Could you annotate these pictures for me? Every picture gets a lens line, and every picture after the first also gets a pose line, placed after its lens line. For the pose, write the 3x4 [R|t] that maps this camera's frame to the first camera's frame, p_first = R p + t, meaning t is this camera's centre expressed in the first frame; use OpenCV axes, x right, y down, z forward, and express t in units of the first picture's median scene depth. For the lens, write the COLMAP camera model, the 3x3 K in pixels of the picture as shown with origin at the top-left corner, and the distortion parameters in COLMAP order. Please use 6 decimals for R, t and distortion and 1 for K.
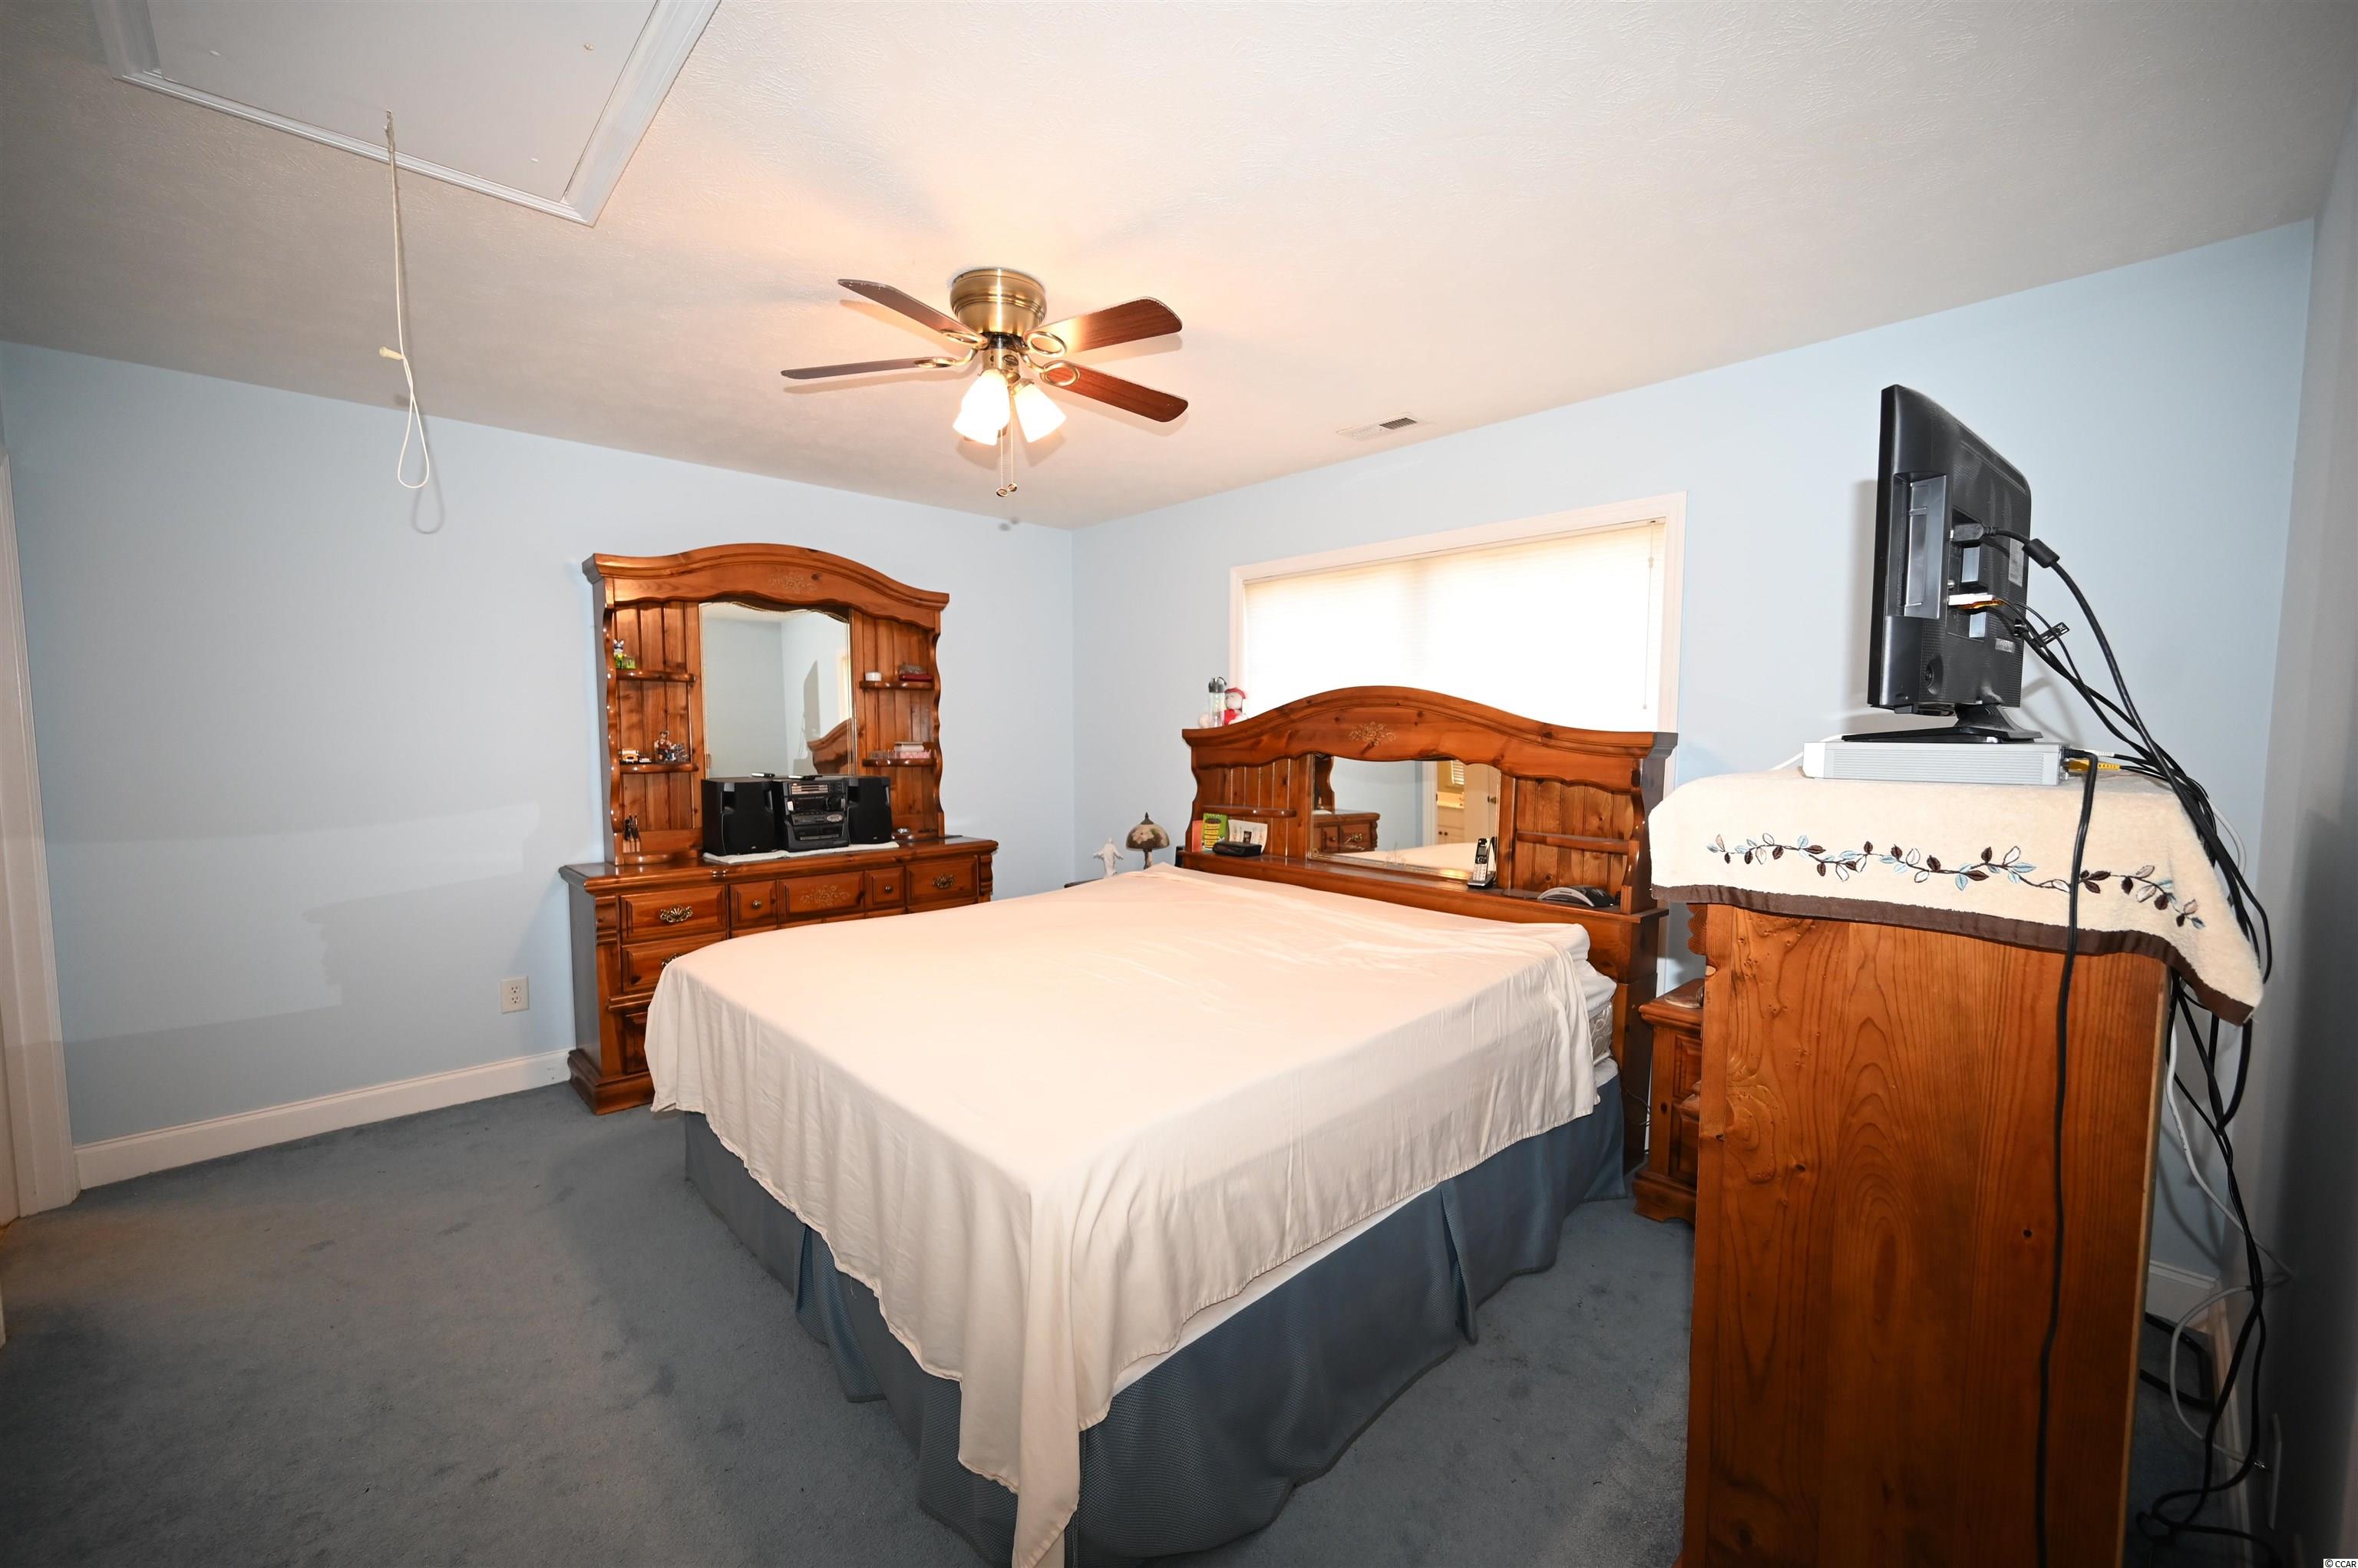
lens RADIAL K [[927.0, 0, 1173.1], [0, 927.0, 785.1], [0, 0, 1]] dist [-0.000498, -0.000108]
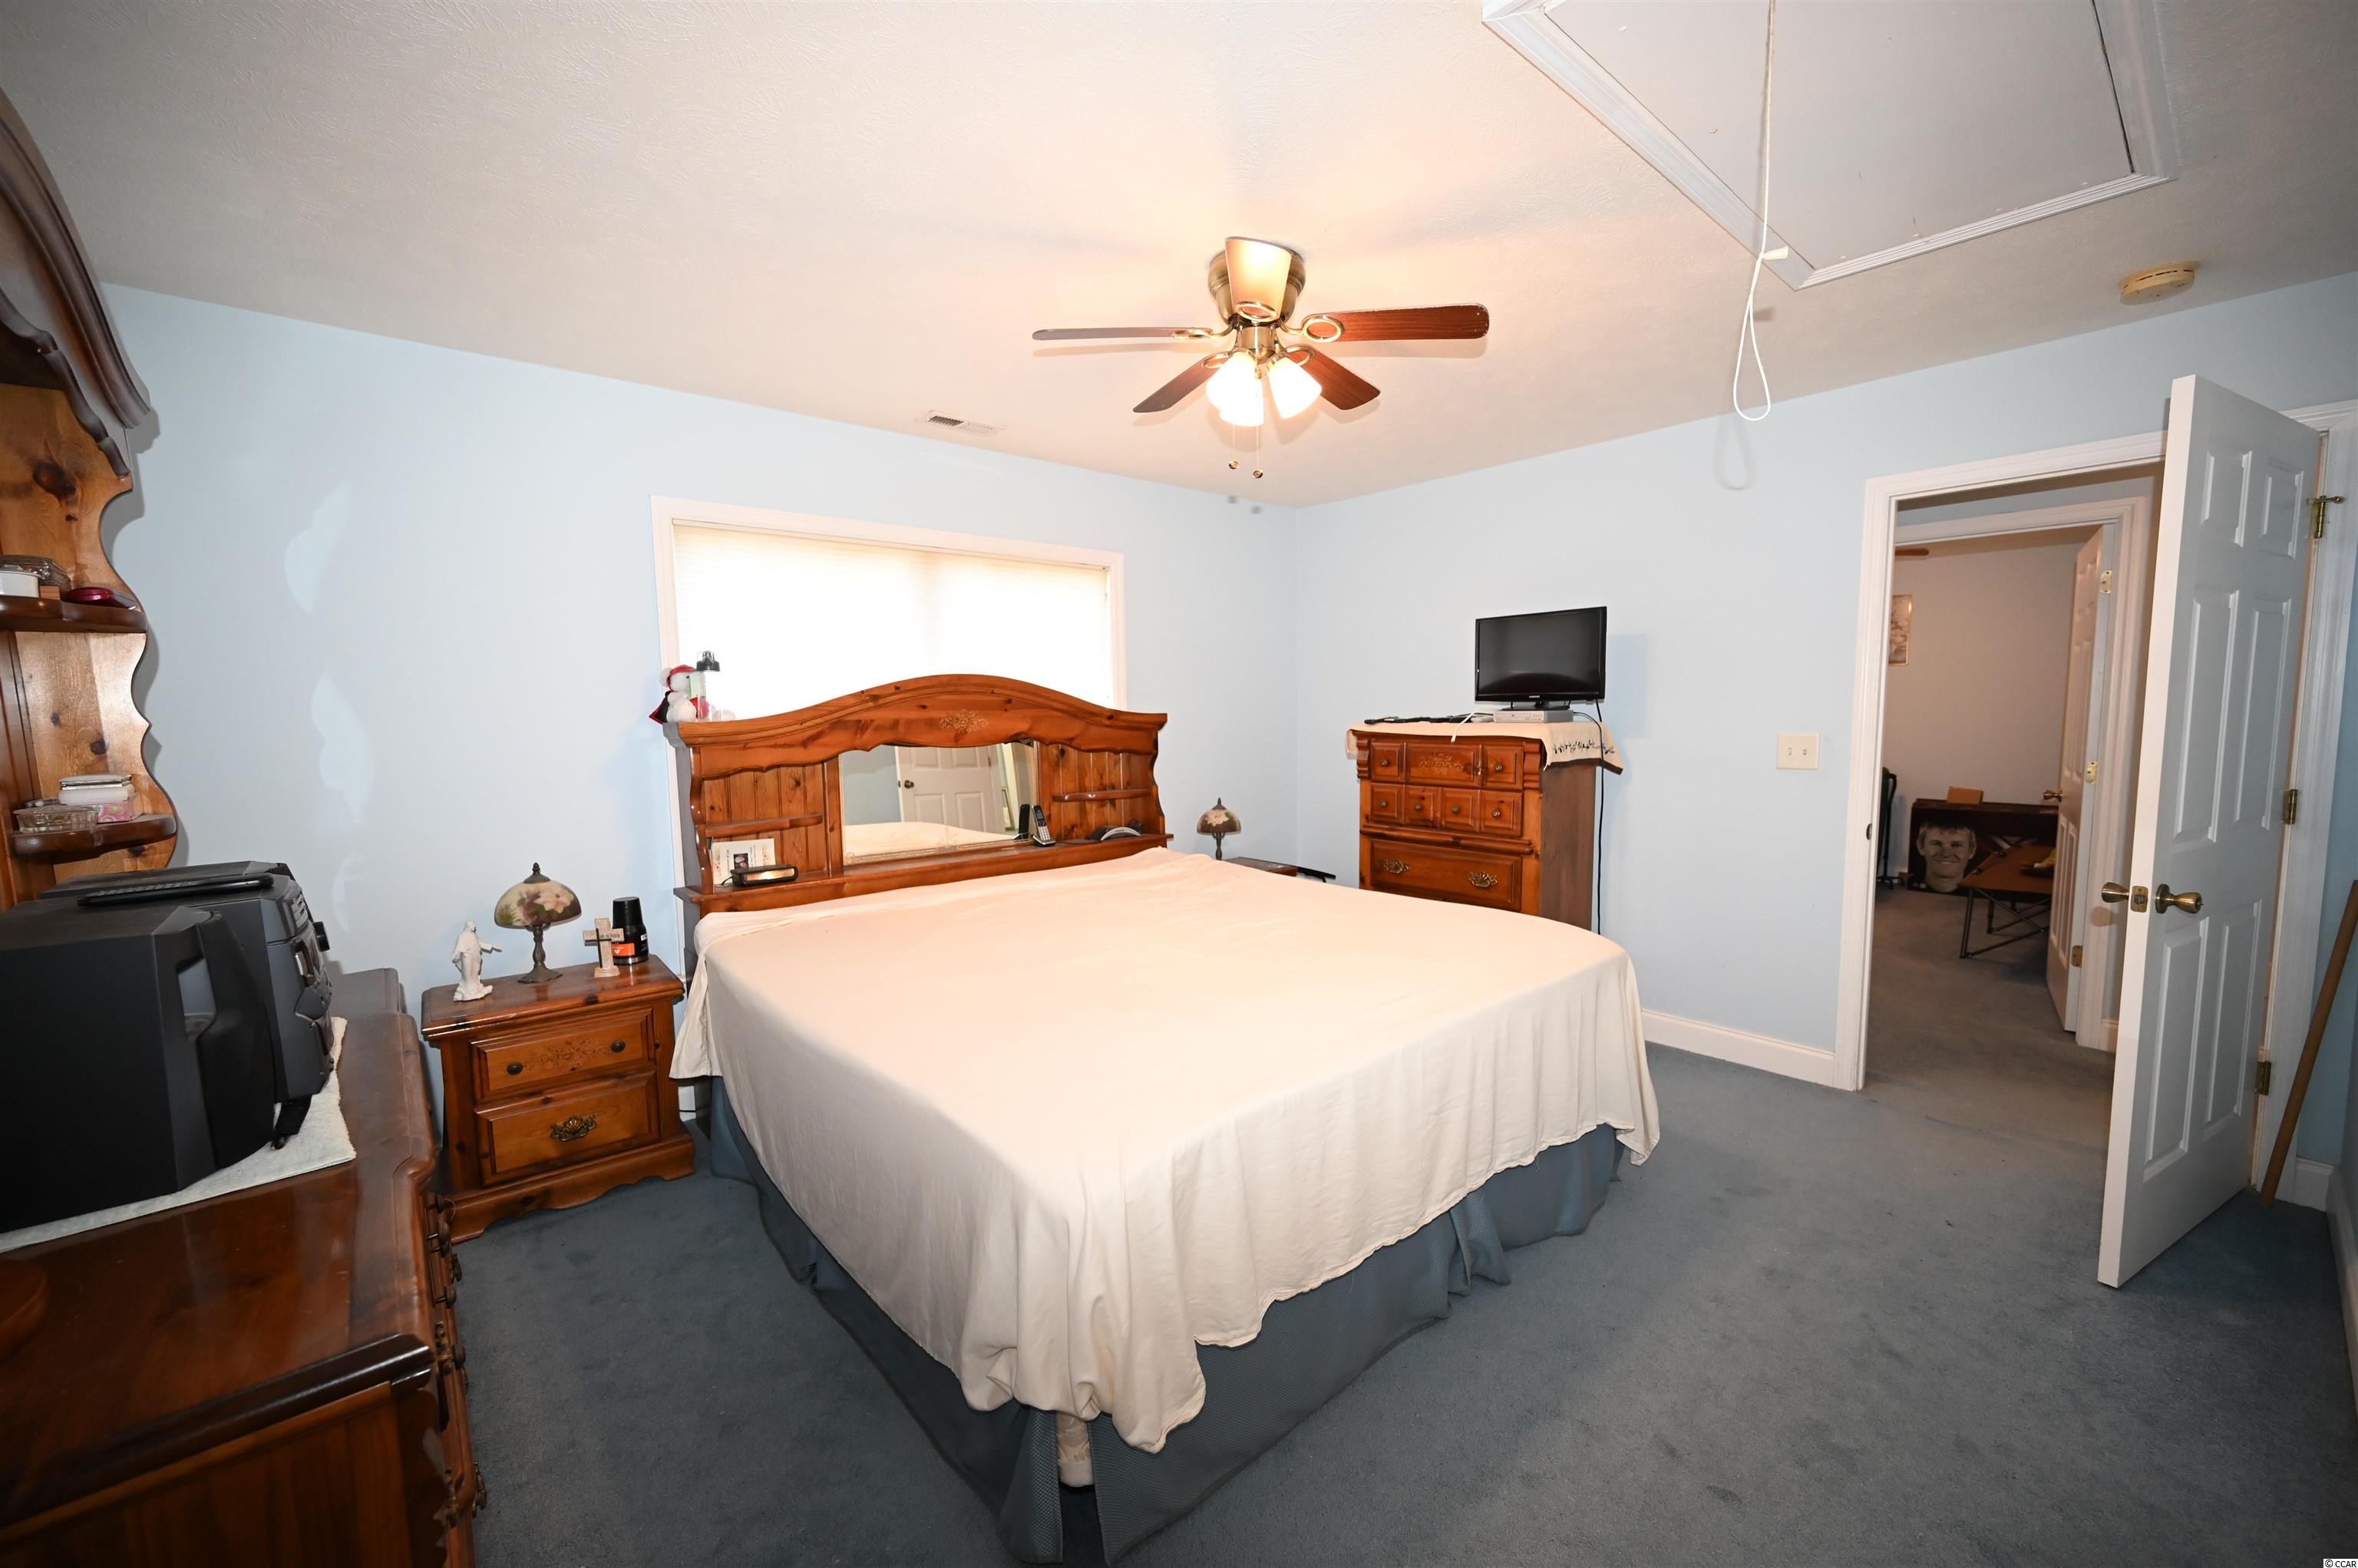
lens RADIAL K [[927.0, 0, 1173.1], [0, 927.0, 785.1], [0, 0, 1]] dist [-0.000498, -0.000108]
pose [[0.045020, -0.088178, 0.995087, -0.814348], [0.075597, 0.993541, 0.084621, -0.053756], [-0.996122, 0.071416, 0.051395, 0.724807]]
